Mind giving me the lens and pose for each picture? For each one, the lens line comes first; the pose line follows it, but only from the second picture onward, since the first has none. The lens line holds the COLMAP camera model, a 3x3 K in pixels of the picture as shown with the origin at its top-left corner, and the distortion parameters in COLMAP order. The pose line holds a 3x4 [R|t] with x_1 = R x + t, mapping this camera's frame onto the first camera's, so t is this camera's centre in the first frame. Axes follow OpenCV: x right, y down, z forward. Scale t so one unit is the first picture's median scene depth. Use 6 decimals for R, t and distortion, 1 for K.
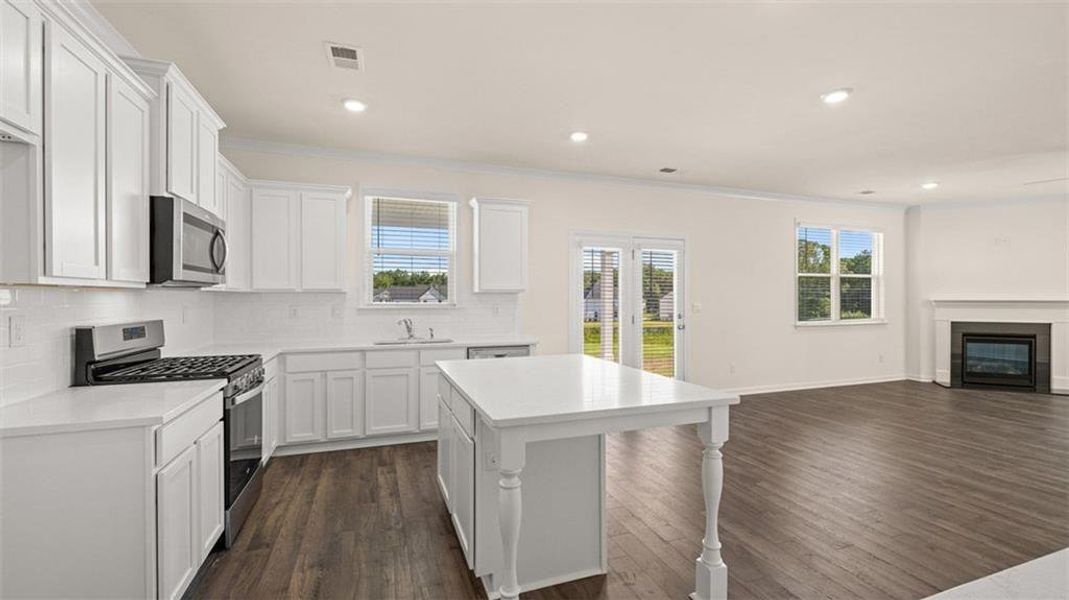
lens RADIAL K [[452.5, 0, 532.6], [0, 452.5, 298.8], [0, 0, 1]] dist [-0.002854, 0.000722]
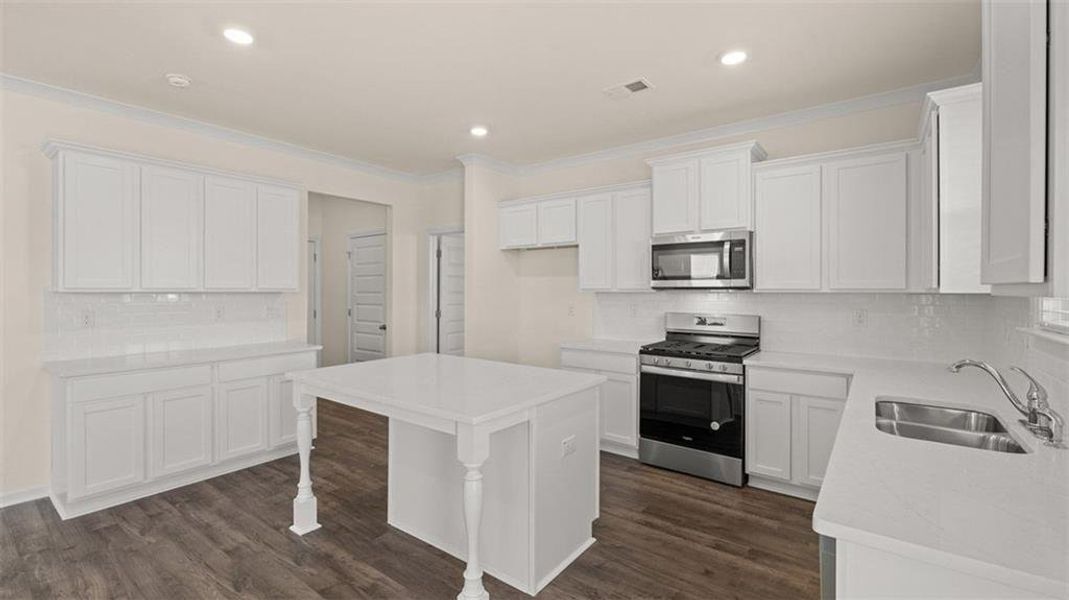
lens RADIAL K [[452.5, 0, 527.8], [0, 452.5, 295.4], [0, 0, 1]] dist [-0.002854, 0.000722]
pose [[-0.839504, 0.007884, -0.543297, 0.215700], [-0.000614, 0.999880, 0.015459, -0.016479], [0.543354, 0.013312, -0.839398, 0.946926]]
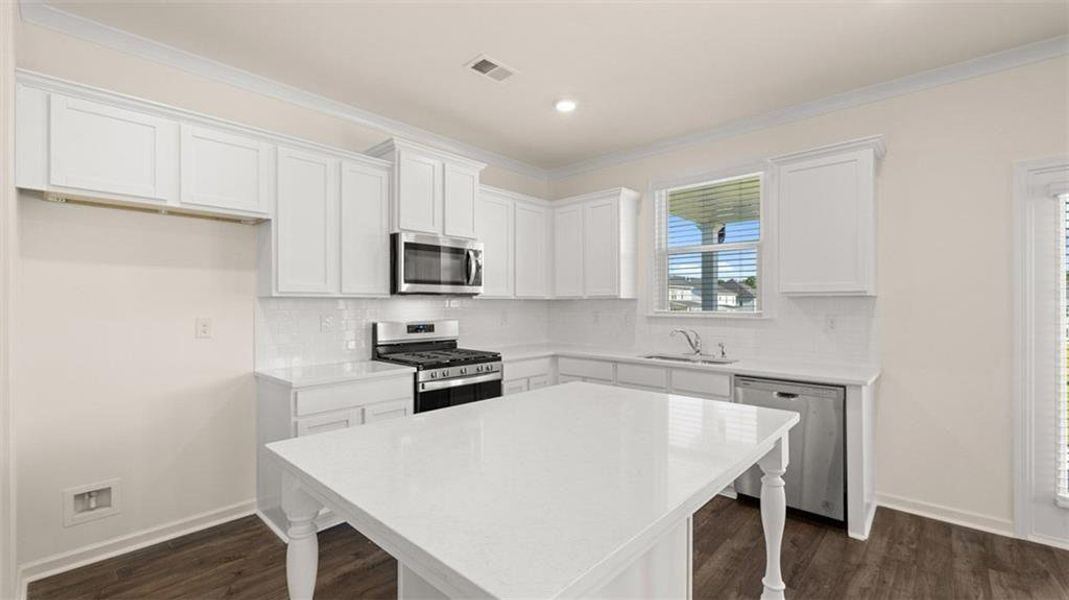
lens RADIAL K [[452.5, 0, 533.2], [0, 452.5, 303.4], [0, 0, 1]] dist [-0.002854, 0.000722]
pose [[0.462210, -0.001124, -0.886770, 0.277758], [-0.002531, 0.999993, -0.002587, -0.001131], [0.886767, 0.003440, 0.462204, 0.318263]]
